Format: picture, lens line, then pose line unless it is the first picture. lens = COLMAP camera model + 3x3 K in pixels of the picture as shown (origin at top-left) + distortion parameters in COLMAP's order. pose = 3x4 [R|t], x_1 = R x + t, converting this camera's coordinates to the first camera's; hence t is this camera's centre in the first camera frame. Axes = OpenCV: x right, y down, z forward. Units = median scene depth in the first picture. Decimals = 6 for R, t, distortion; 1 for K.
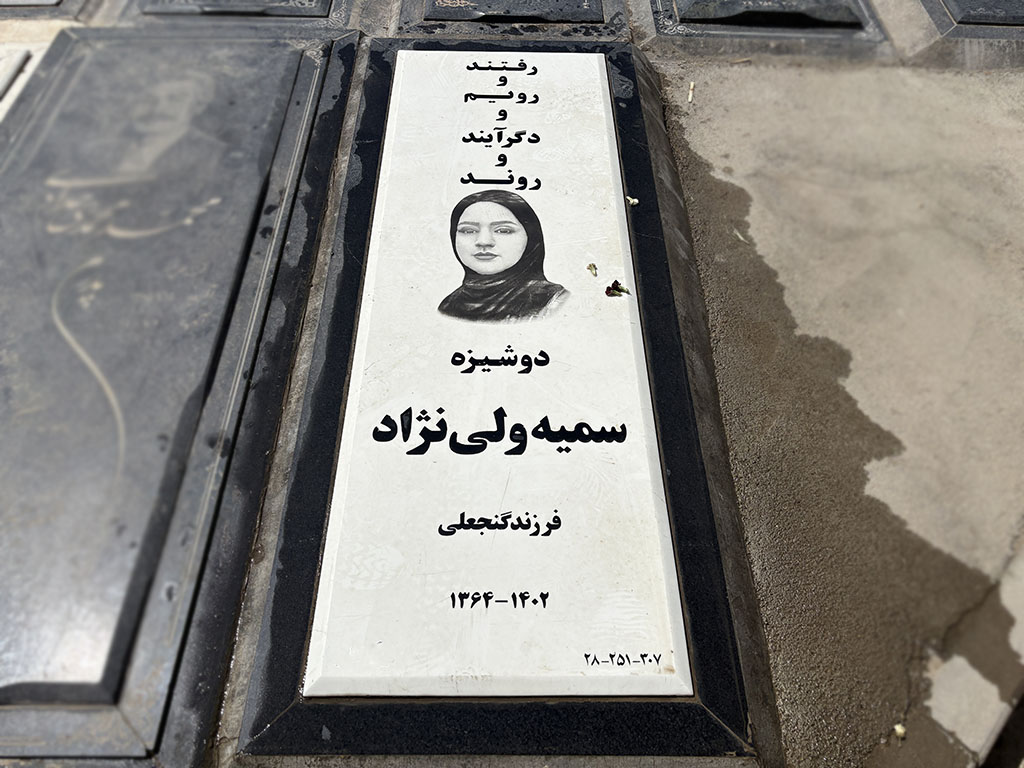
lens RADIAL K [[772.2, 0, 516.9], [0, 772.2, 383.2], [0, 0, 1]] dist [0.045085, -0.050070]
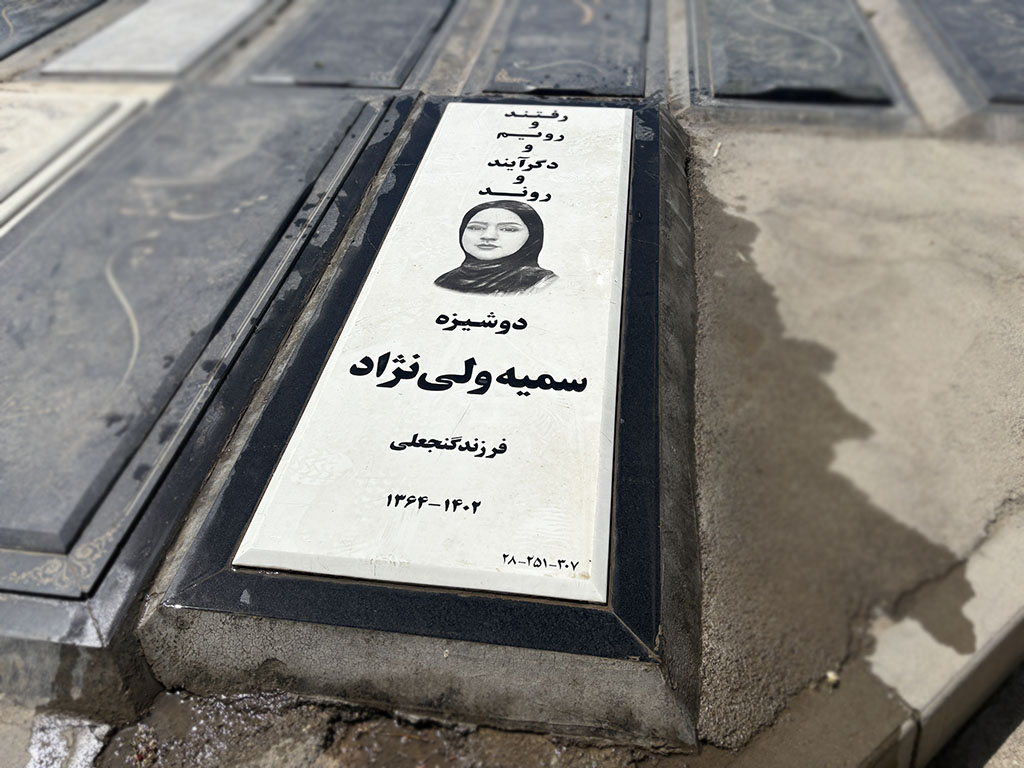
lens RADIAL K [[772.2, 0, 518.0], [0, 772.2, 379.4], [0, 0, 1]] dist [0.045085, -0.050070]
pose [[0.989652, 0.062421, -0.129197, 0.184652], [-0.085444, 0.979737, -0.181149, 0.253675], [0.115272, 0.190314, 0.974932, -0.024190]]
